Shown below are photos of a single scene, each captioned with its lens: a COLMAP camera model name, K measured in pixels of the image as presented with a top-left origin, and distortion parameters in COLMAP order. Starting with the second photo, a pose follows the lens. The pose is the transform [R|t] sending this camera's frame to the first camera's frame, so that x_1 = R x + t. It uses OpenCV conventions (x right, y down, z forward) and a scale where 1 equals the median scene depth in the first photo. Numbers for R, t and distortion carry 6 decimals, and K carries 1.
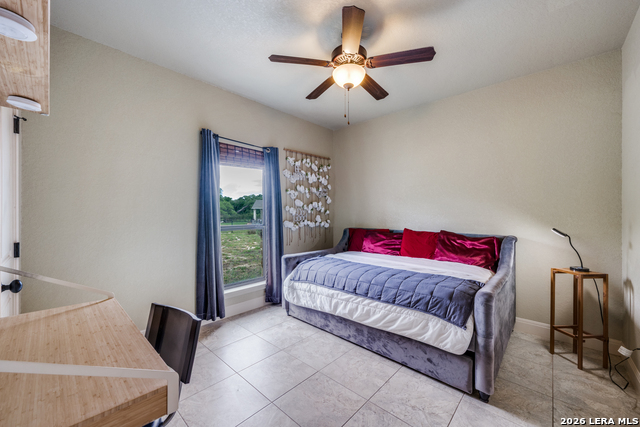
lens RADIAL K [[251.9, 0, 317.0], [0, 251.9, 212.3], [0, 0, 1]] dist [-0.001635, -0.000006]
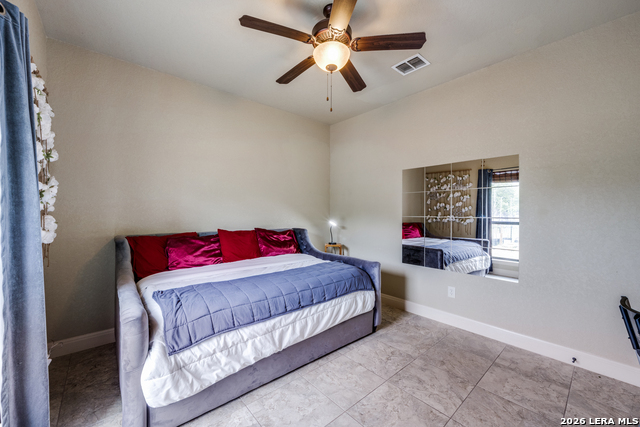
lens RADIAL K [[251.9, 0, 317.0], [0, 251.9, 212.3], [0, 0, 1]] dist [-0.001635, -0.000006]
pose [[0.117223, -0.005345, 0.993091, -0.656781], [-0.006055, 0.999963, 0.006097, -0.000932], [-0.993087, -0.006728, 0.117187, 0.830090]]
